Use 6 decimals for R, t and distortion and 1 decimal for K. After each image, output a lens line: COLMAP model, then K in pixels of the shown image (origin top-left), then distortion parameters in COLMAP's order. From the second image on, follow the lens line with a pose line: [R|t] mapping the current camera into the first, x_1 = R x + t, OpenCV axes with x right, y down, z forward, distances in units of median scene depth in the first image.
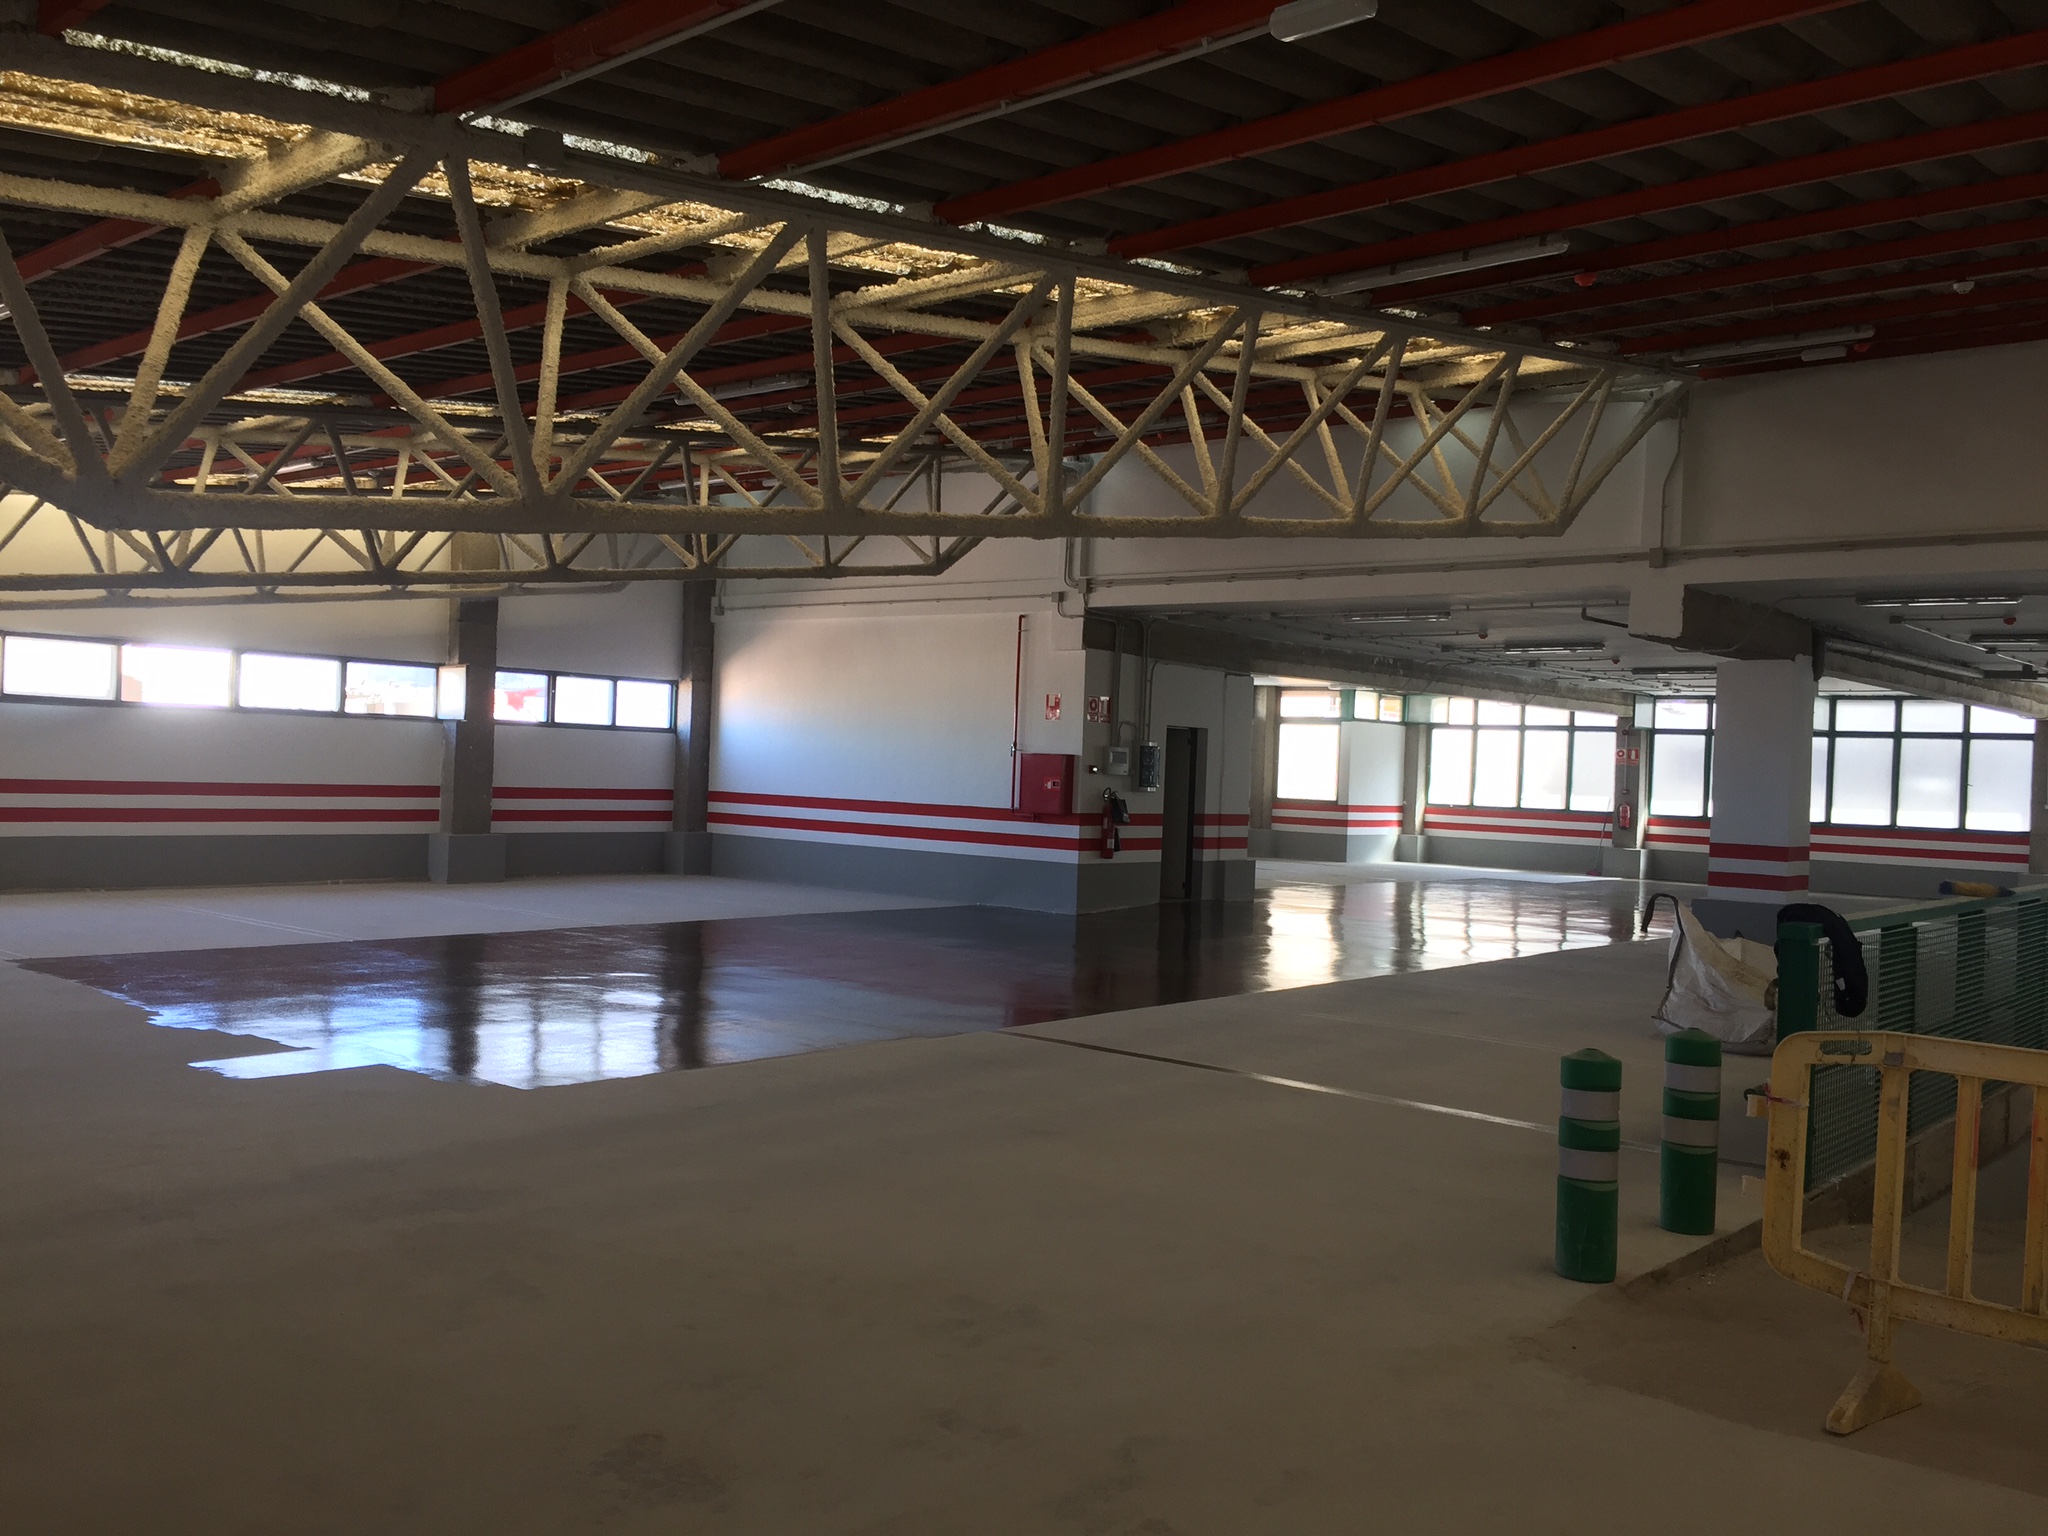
lens RADIAL K [[1763.7, 0, 1058.5], [0, 1763.7, 763.0], [0, 0, 1]] dist [0.068698, -0.003962]
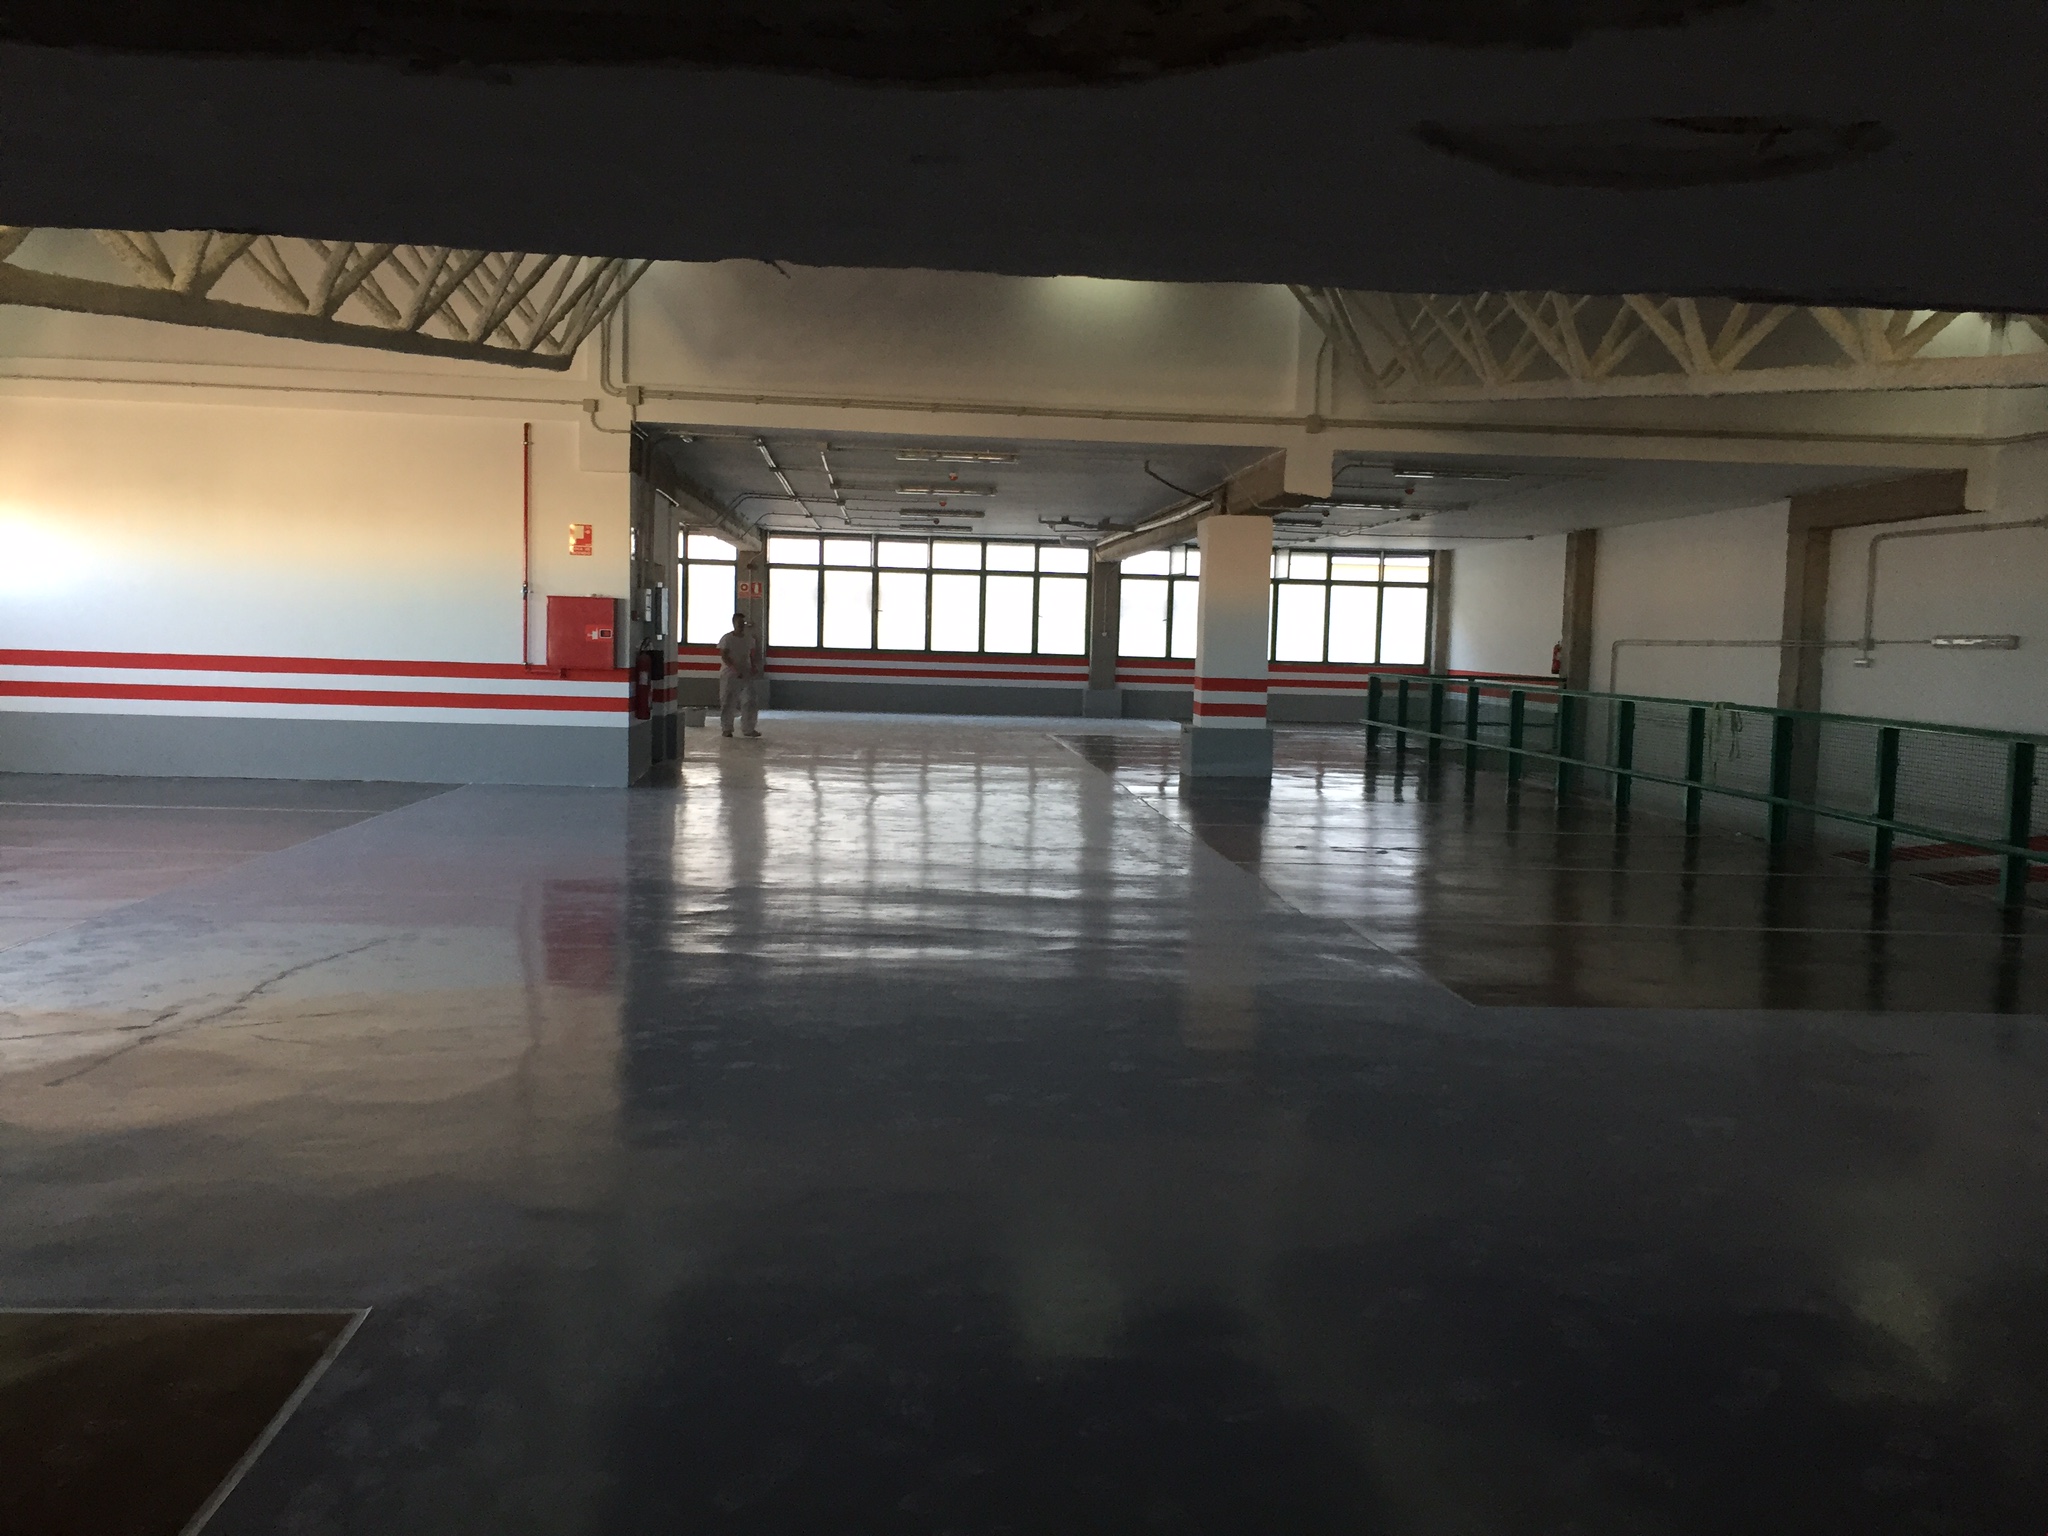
lens RADIAL K [[1739.2, 0, 1024.0], [0, 1739.2, 768.0], [0, 0, 1]] dist [0.096472, -0.137989]
pose [[0.727100, -0.069669, 0.682987, -0.379893], [-0.003284, 0.994473, 0.104938, -0.011089], [-0.686523, -0.078543, 0.722853, 0.229393]]
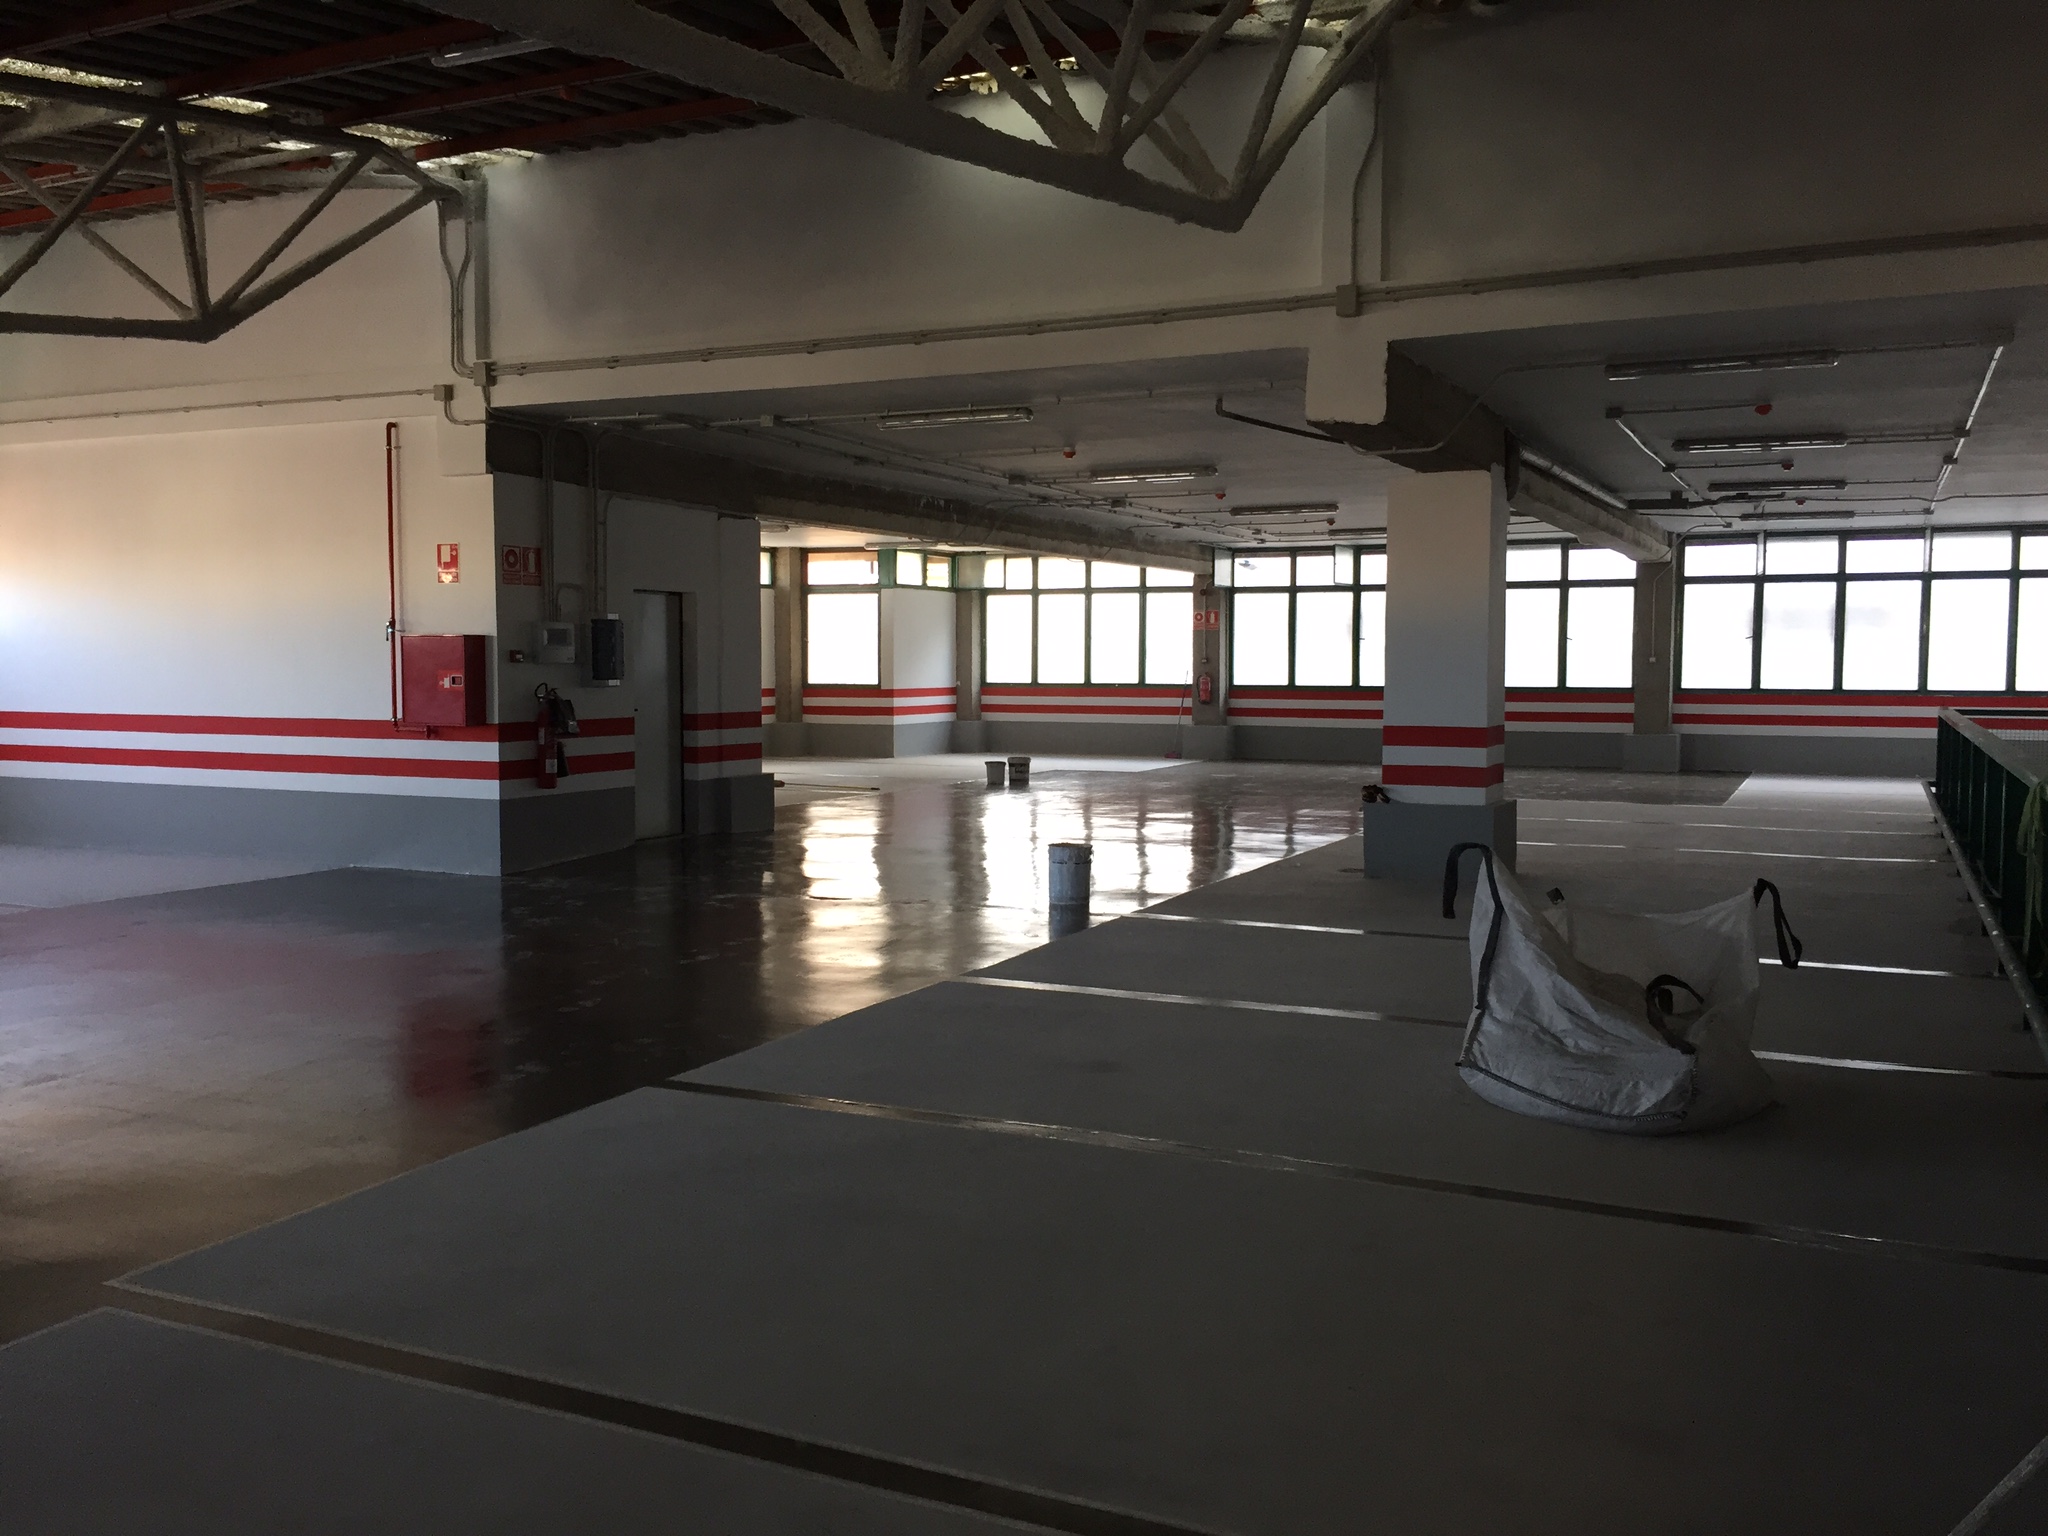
lens RADIAL K [[1739.2, 0, 1024.0], [0, 1739.2, 768.0], [0, 0, 1]] dist [0.096472, -0.137989]
pose [[0.970571, -0.051441, 0.235256, 0.042927], [0.034690, 0.996595, 0.074797, 0.002411], [-0.238303, -0.064434, 0.969051, 0.278768]]
